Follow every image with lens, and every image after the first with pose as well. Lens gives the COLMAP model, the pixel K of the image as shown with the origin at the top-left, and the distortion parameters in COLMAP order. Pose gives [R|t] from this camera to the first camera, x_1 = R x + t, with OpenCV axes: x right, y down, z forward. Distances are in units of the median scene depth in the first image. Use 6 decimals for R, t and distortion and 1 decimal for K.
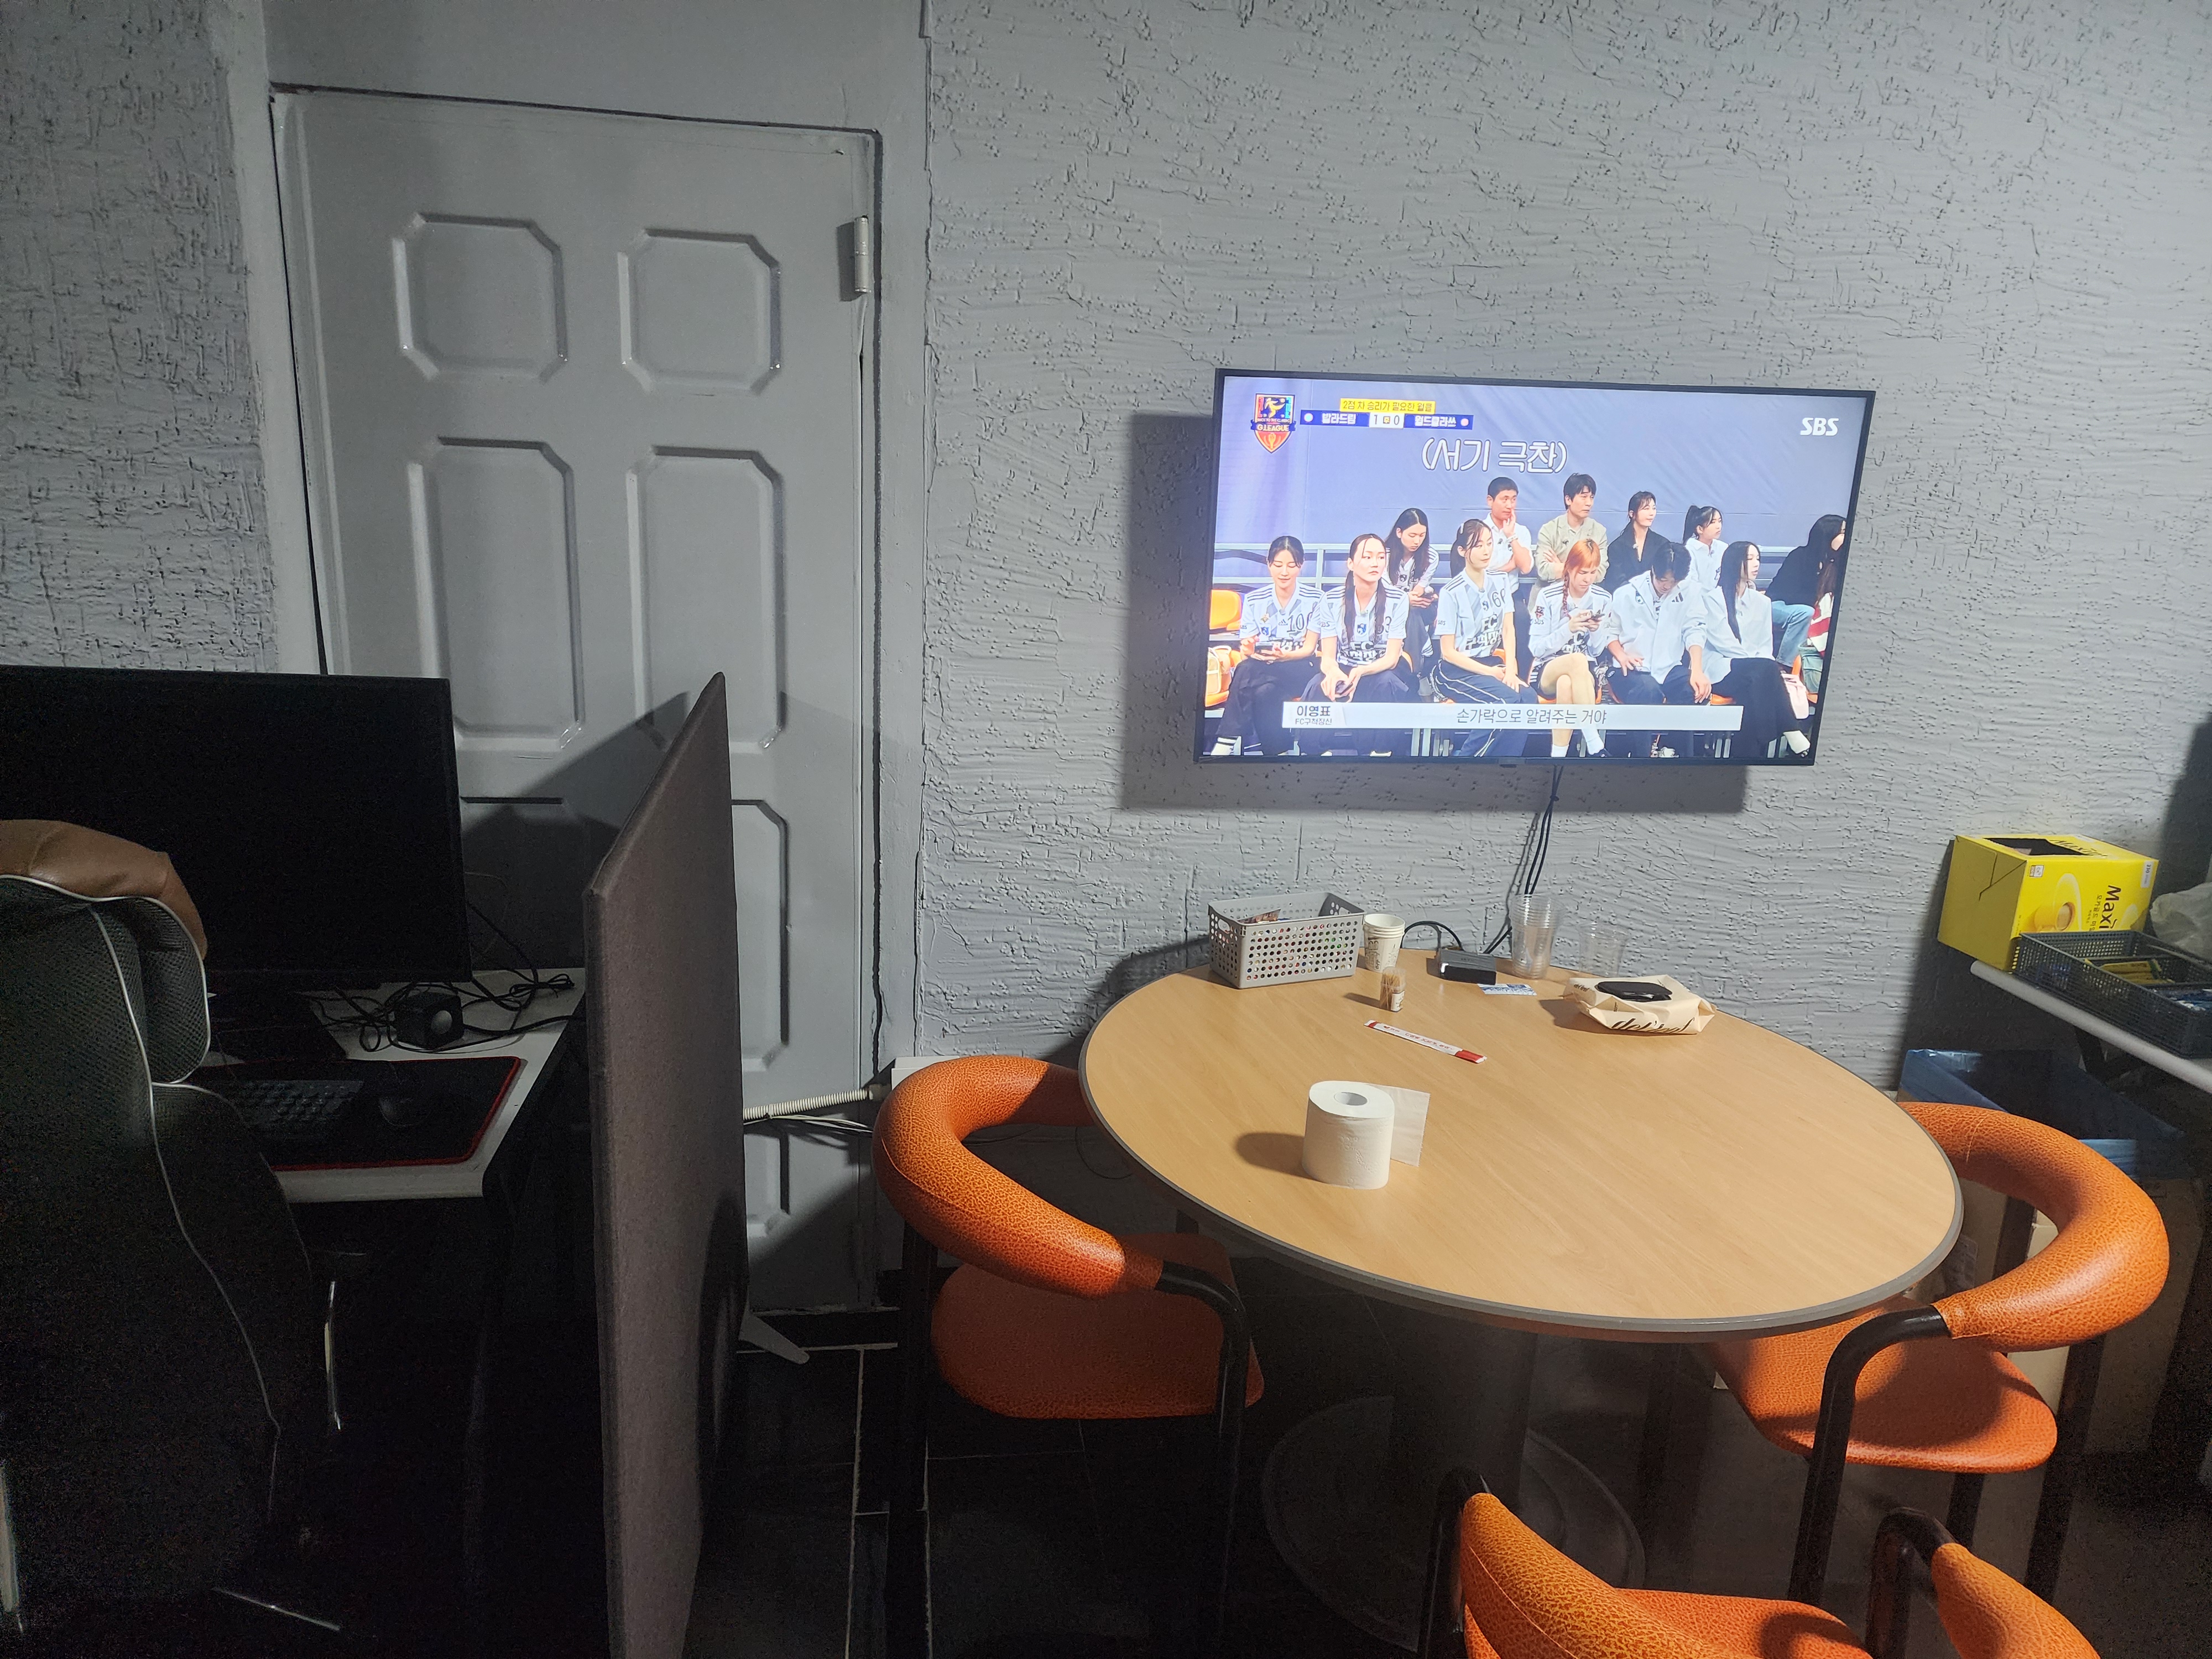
lens RADIAL K [[1479.6, 0, 1090.5], [0, 1479.6, 828.9], [0, 0, 1]] dist [0.035307, -0.034806]
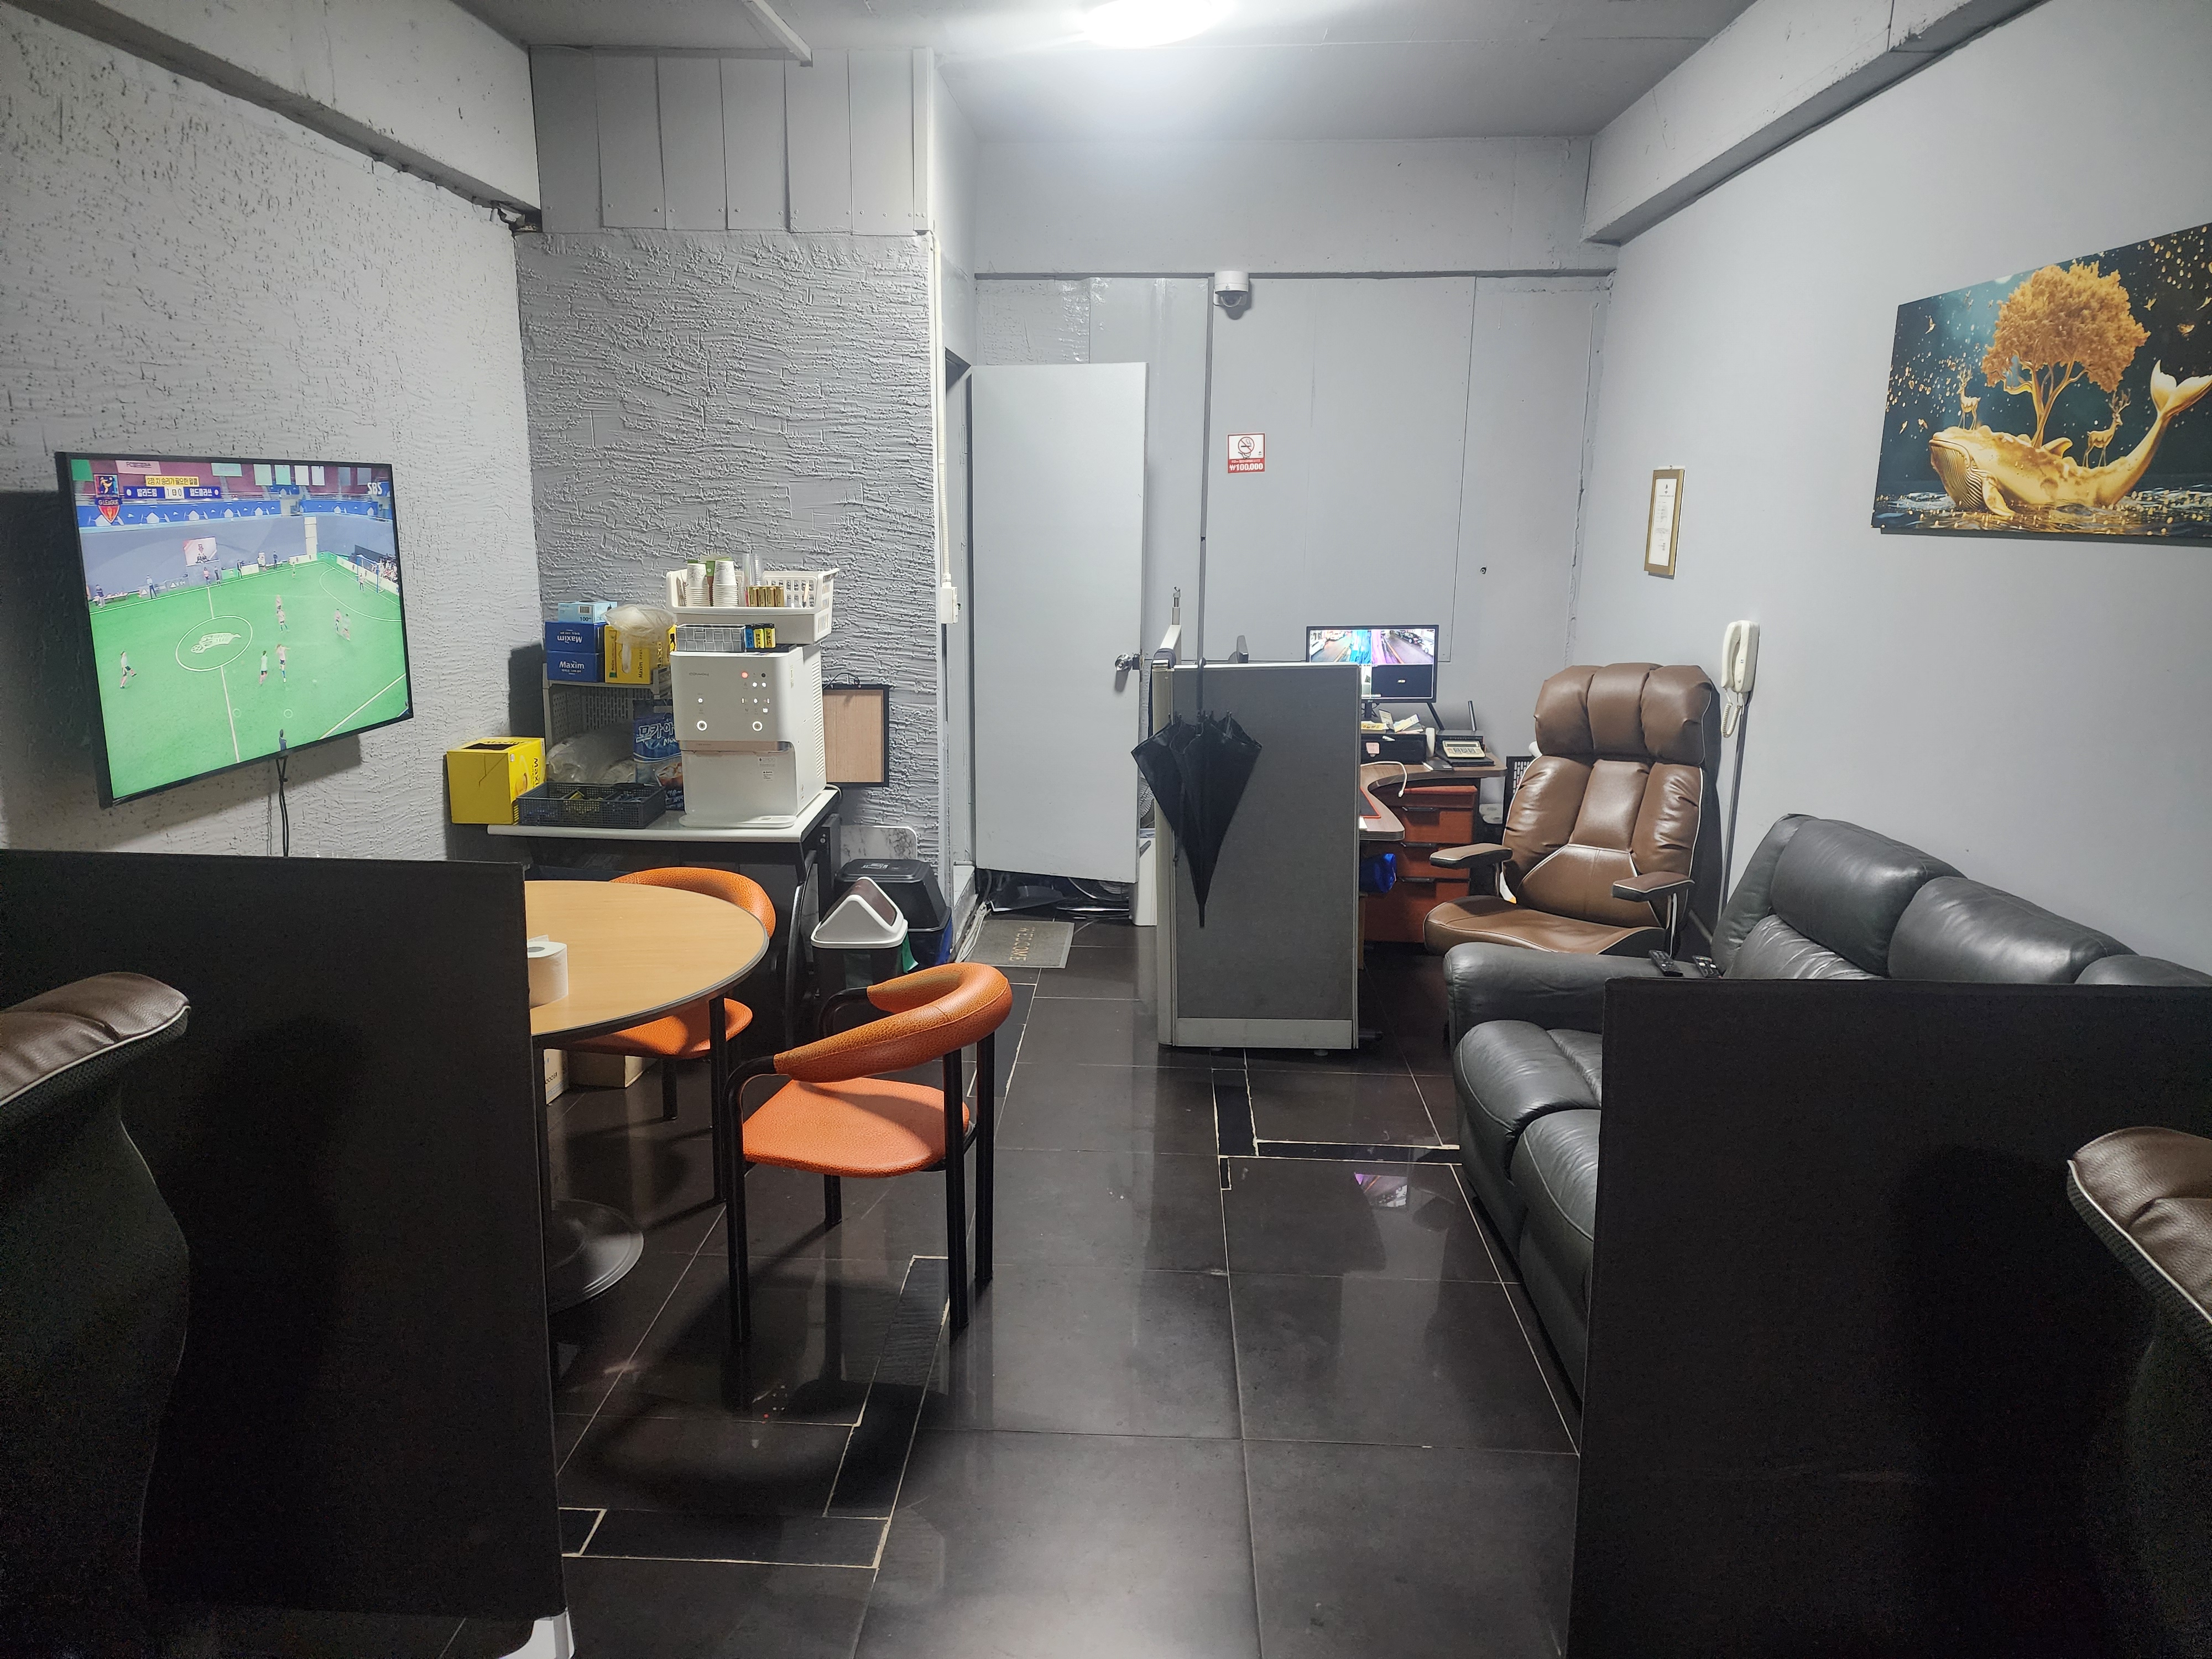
lens RADIAL K [[1479.6, 0, 1099.5], [0, 1479.6, 821.6], [0, 0, 1]] dist [0.035307, -0.034806]
pose [[0.165933, -0.243256, 0.955663, -0.850171], [0.243545, 0.949187, 0.199321, -0.075155], [-0.955590, 0.199673, 0.216745, 0.066937]]
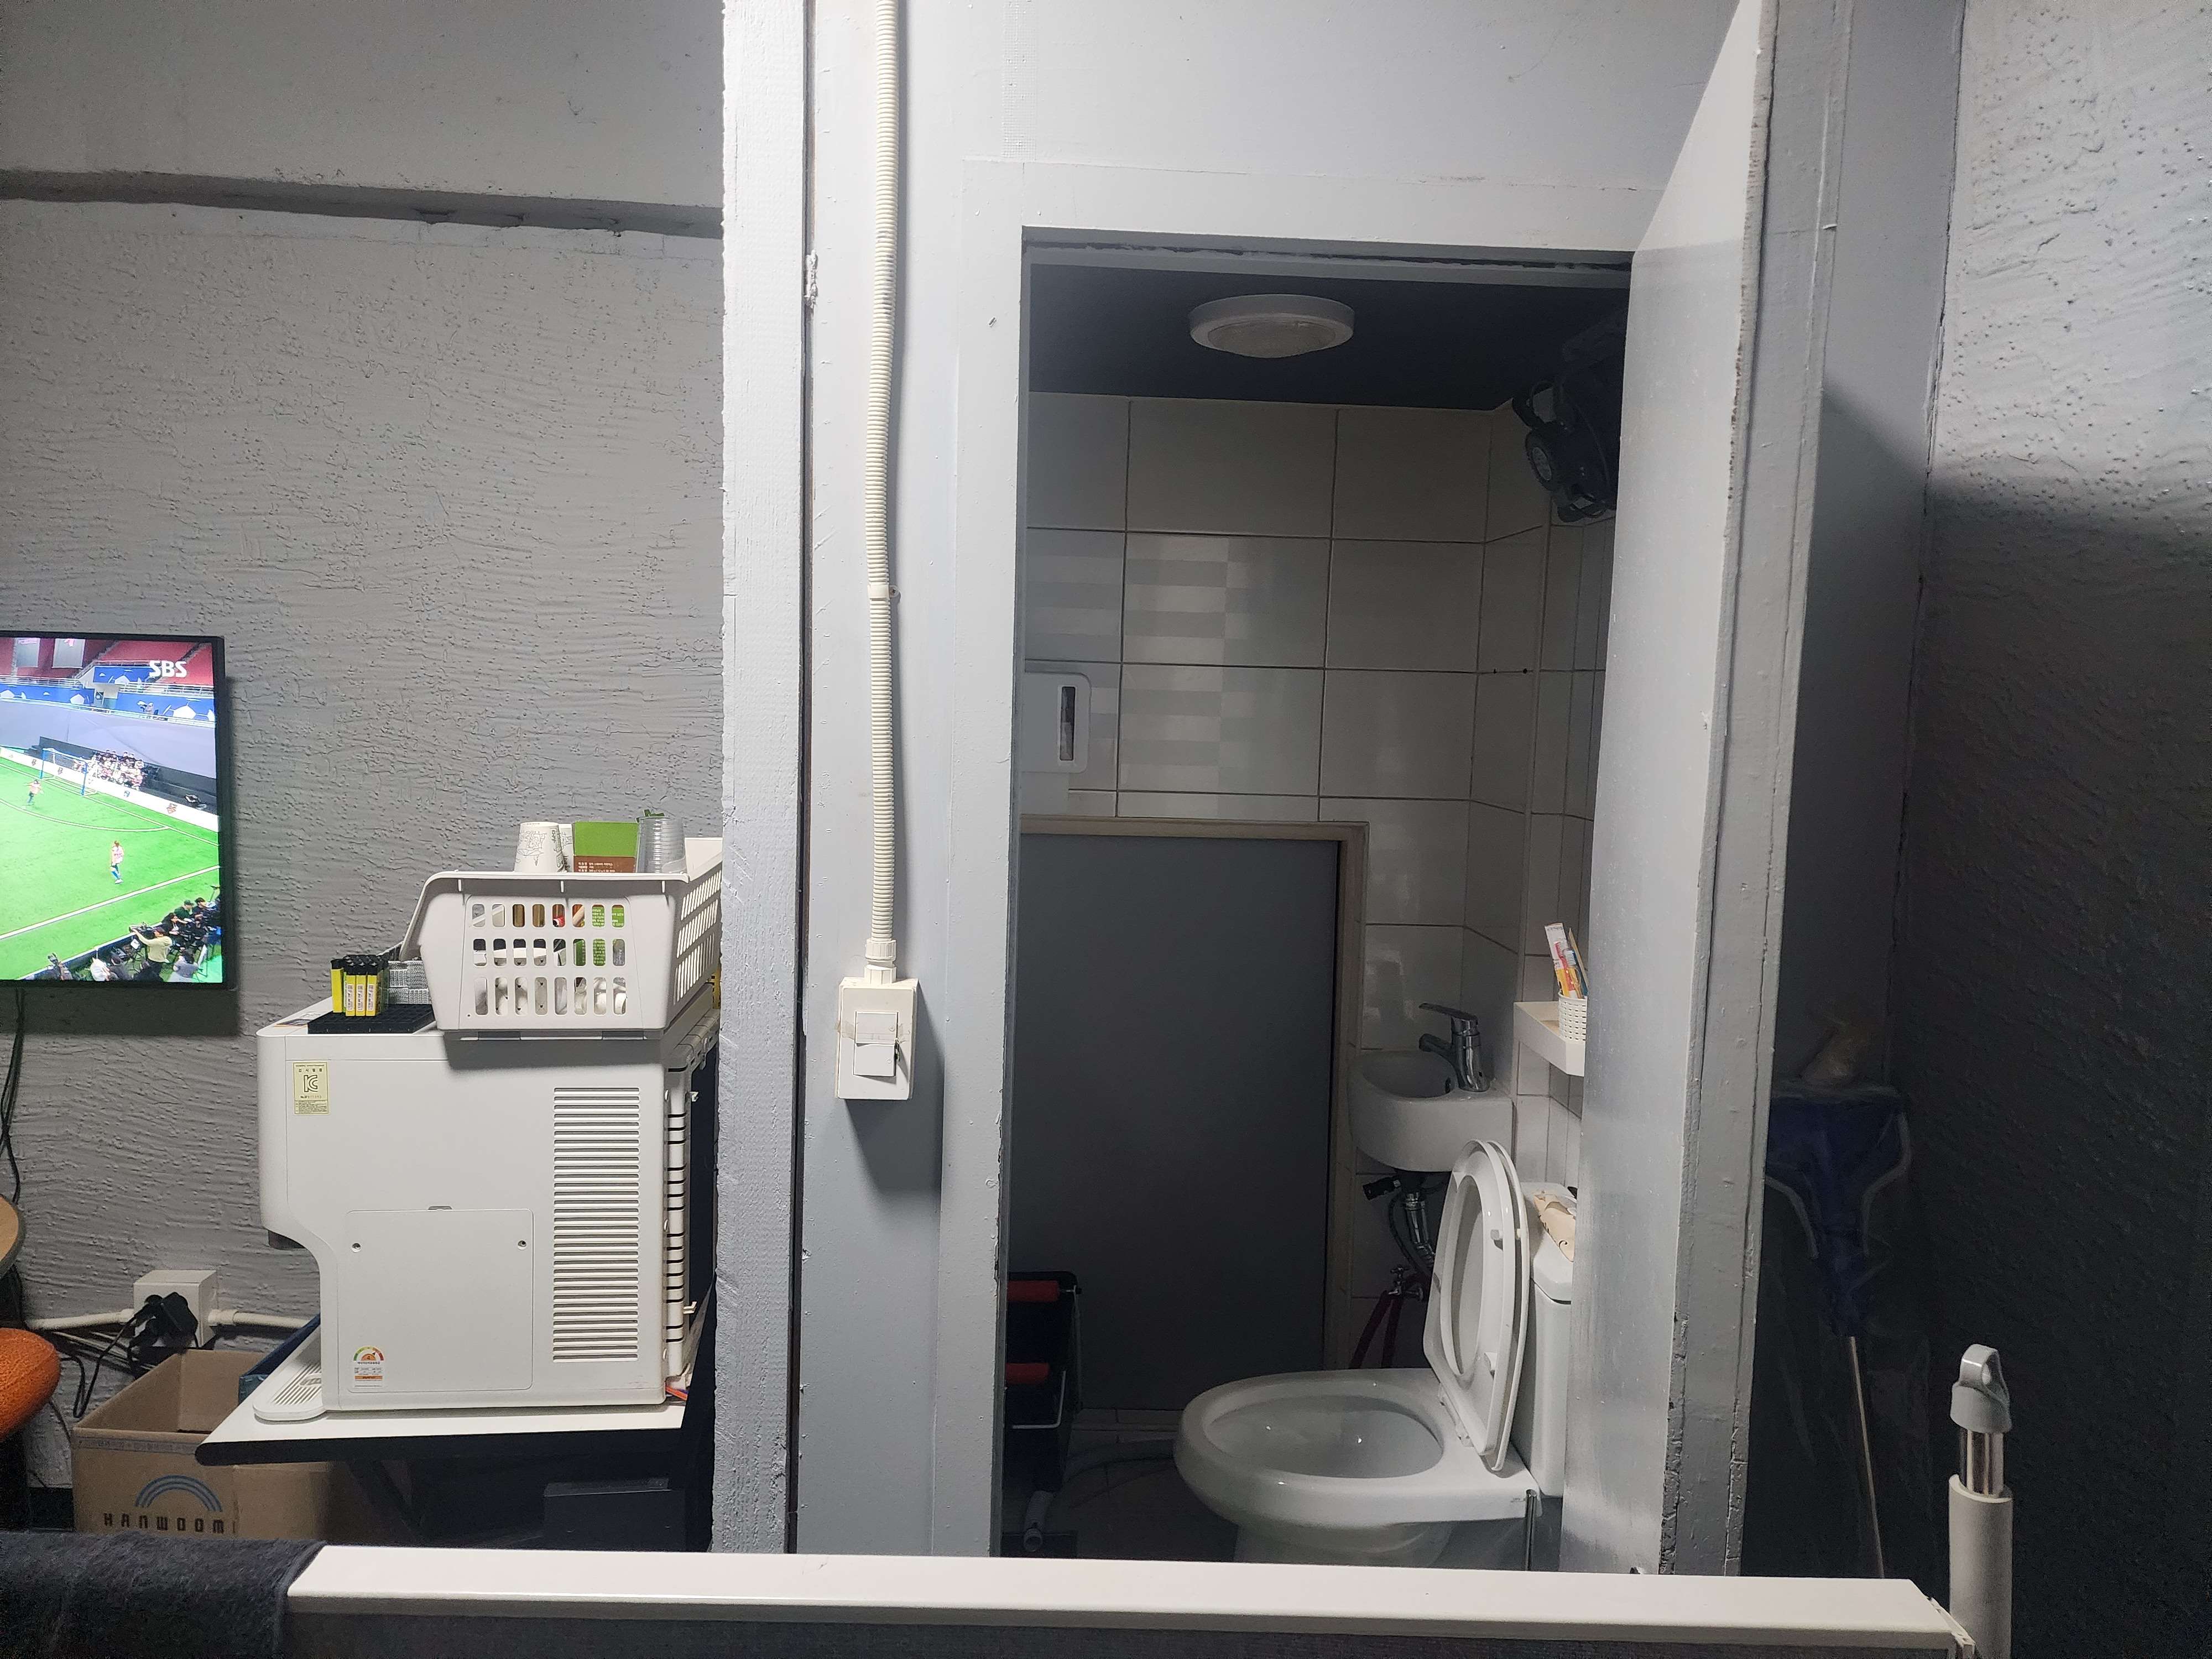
lens RADIAL K [[1479.6, 0, 1109.4], [0, 1479.6, 817.3], [0, 0, 1]] dist [0.035307, -0.034806]
pose [[0.997952, 0.002027, -0.063930, 1.200256], [-0.012435, 0.986575, -0.162834, -0.000262], [0.062742, 0.163295, 0.984580, 0.009419]]
